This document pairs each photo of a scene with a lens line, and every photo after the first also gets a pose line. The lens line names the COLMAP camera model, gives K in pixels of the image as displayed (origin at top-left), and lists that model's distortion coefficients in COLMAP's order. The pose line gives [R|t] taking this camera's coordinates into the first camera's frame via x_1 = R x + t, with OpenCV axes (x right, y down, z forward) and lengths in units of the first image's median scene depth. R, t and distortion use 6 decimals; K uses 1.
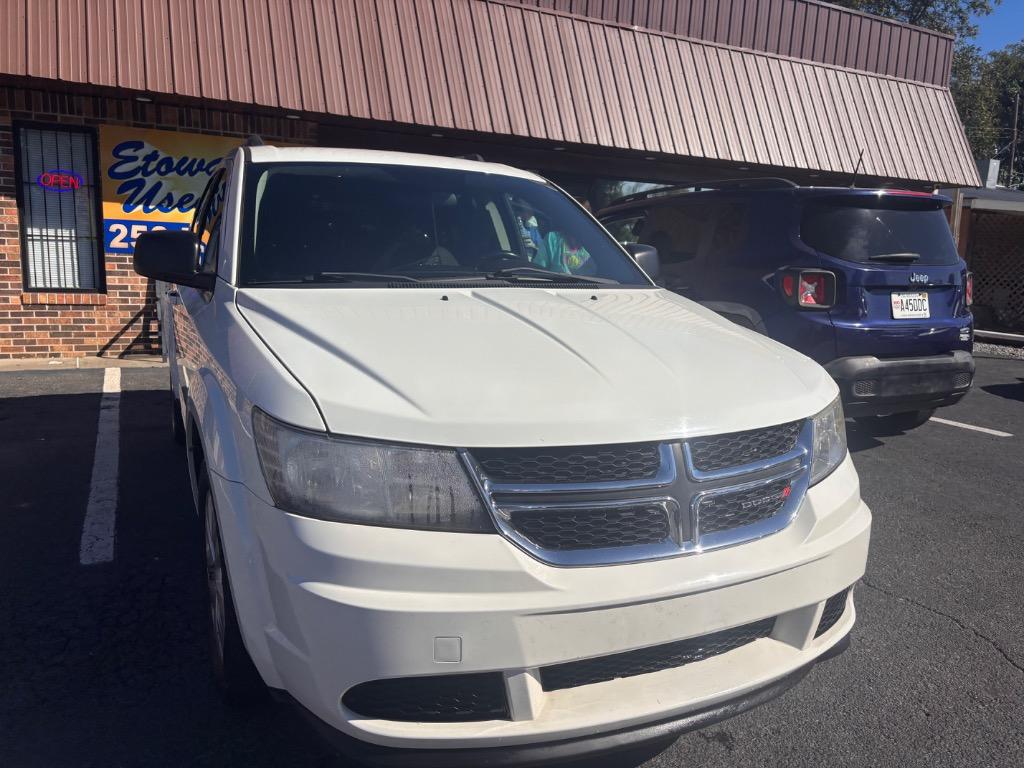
lens RADIAL K [[753.5, 0, 512.0], [0, 753.5, 384.0], [0, 0, 1]] dist [0.037957, -0.006155]
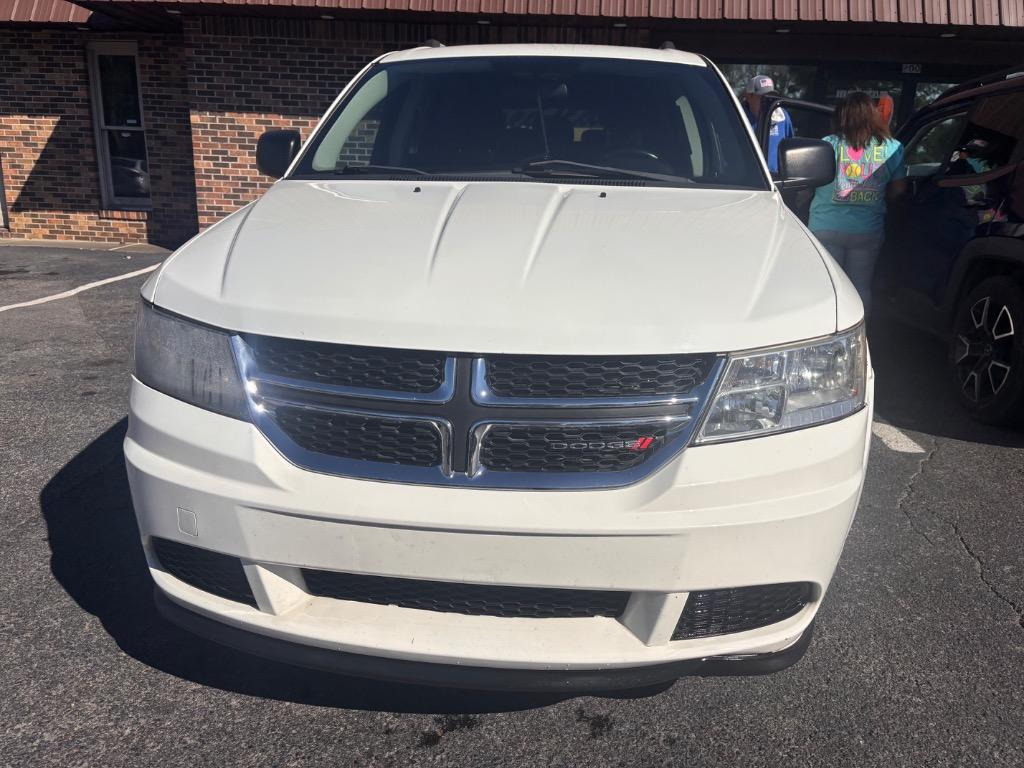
lens RADIAL K [[785.1, 0, 531.8], [0, 785.1, 379.5], [0, 0, 1]] dist [-0.002341, -0.014008]
pose [[0.863021, 0.128545, -0.488539, 0.684892], [-0.088863, 0.990633, 0.103678, 0.006391], [0.497291, -0.046063, 0.866360, 0.270628]]
